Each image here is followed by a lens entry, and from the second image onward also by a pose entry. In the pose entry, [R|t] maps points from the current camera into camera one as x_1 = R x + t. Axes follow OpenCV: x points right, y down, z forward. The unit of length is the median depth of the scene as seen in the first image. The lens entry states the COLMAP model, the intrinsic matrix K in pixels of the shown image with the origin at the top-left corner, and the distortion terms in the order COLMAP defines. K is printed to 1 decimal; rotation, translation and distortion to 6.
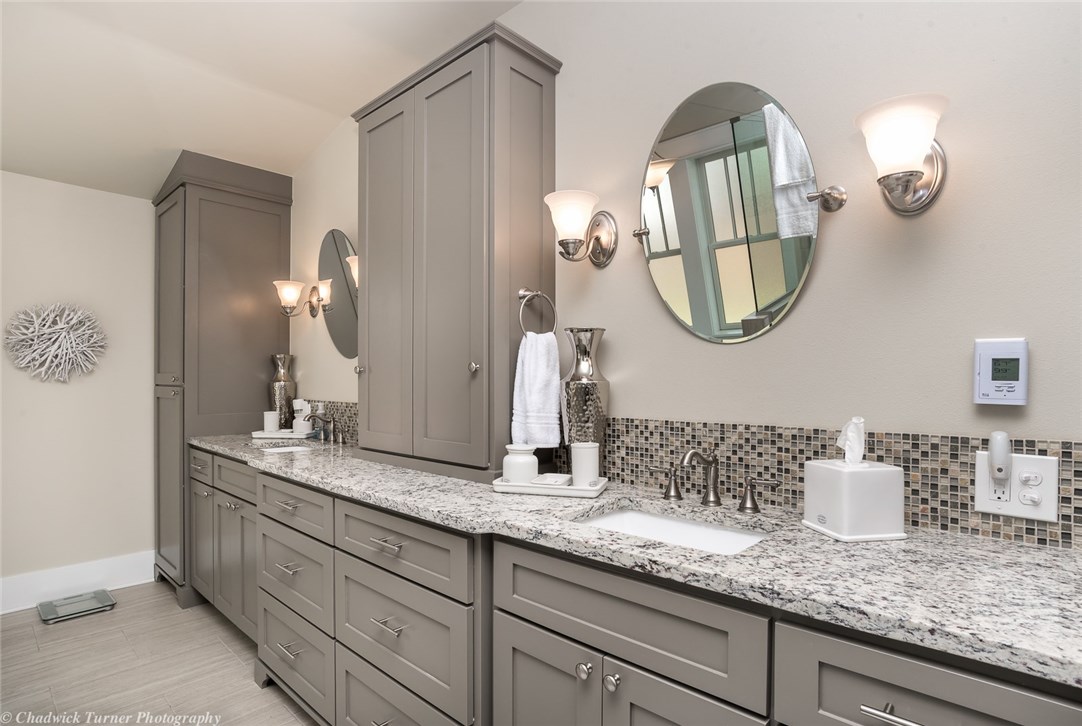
lens RADIAL K [[565.6, 0, 538.7], [0, 565.6, 374.0], [0, 0, 1]] dist [-0.054524, 0.027122]
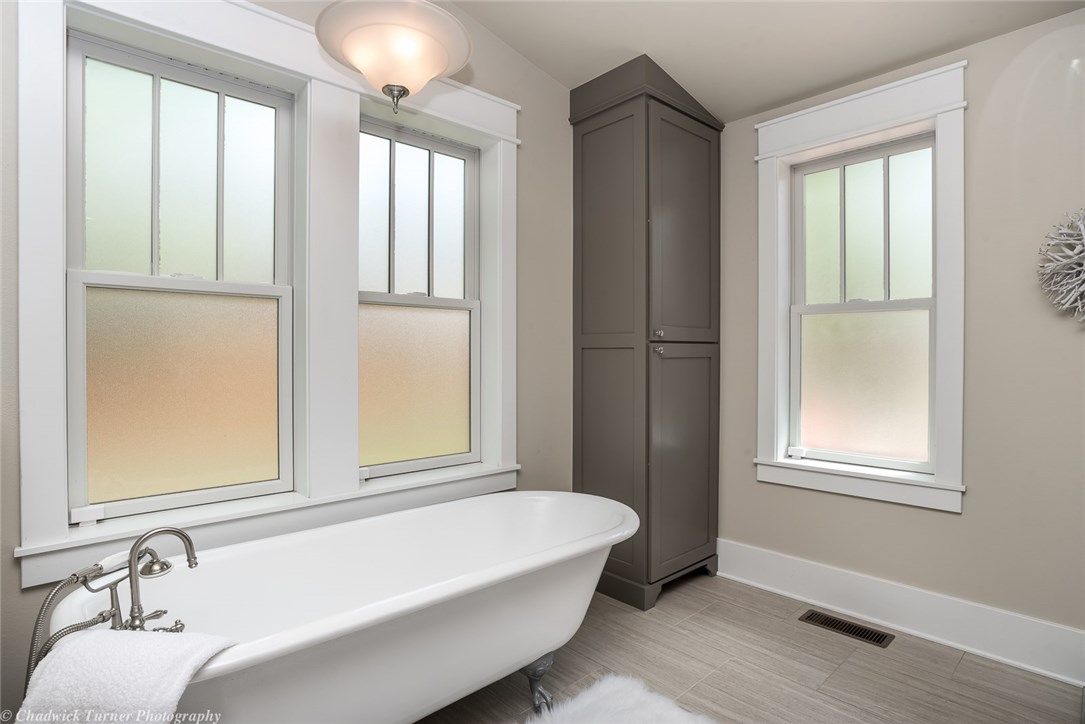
lens RADIAL K [[540.9, 0, 541.9], [0, 540.9, 339.7], [0, 0, 1]] dist [-0.062086, 0.020711]
pose [[-0.070777, -0.022187, -0.997245, -0.583613], [0.008852, 0.999699, -0.022870, 0.059125], [0.997453, -0.010447, -0.070560, 0.850321]]
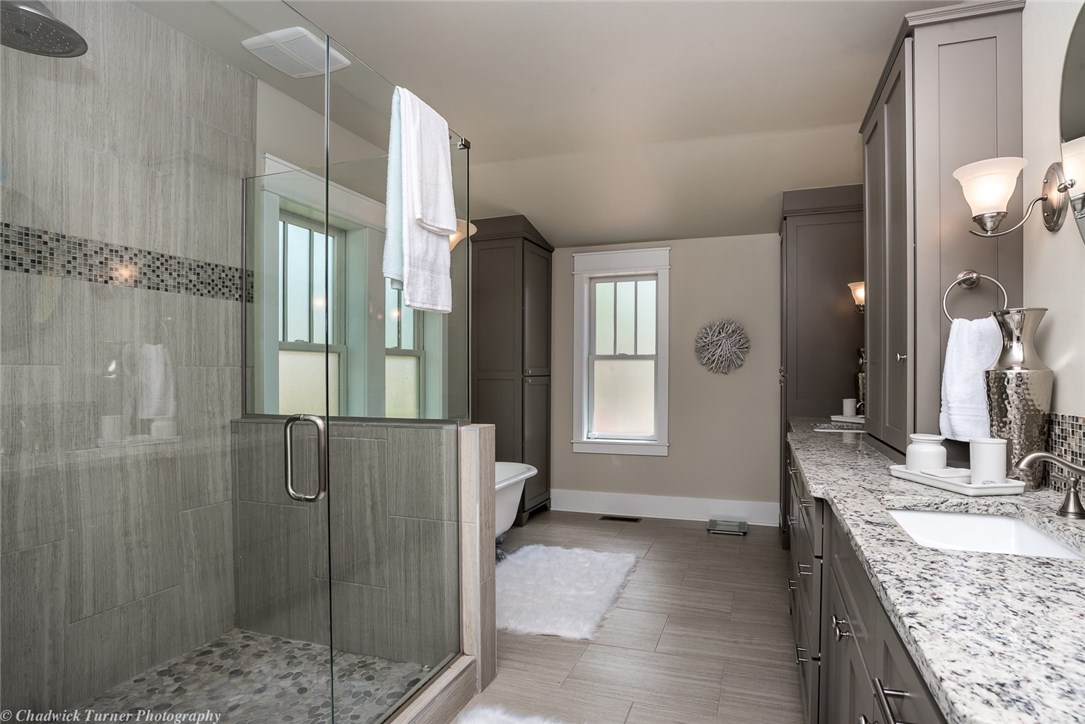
lens RADIAL K [[552.2, 0, 548.1], [0, 552.2, 362.6], [0, 0, 1]] dist [-0.050474, 0.022615]
pose [[0.385677, -0.019853, -0.922420, 0.597610], [0.014300, 0.999777, -0.015539, 0.003855], [0.922523, -0.007198, 0.385875, 0.016581]]
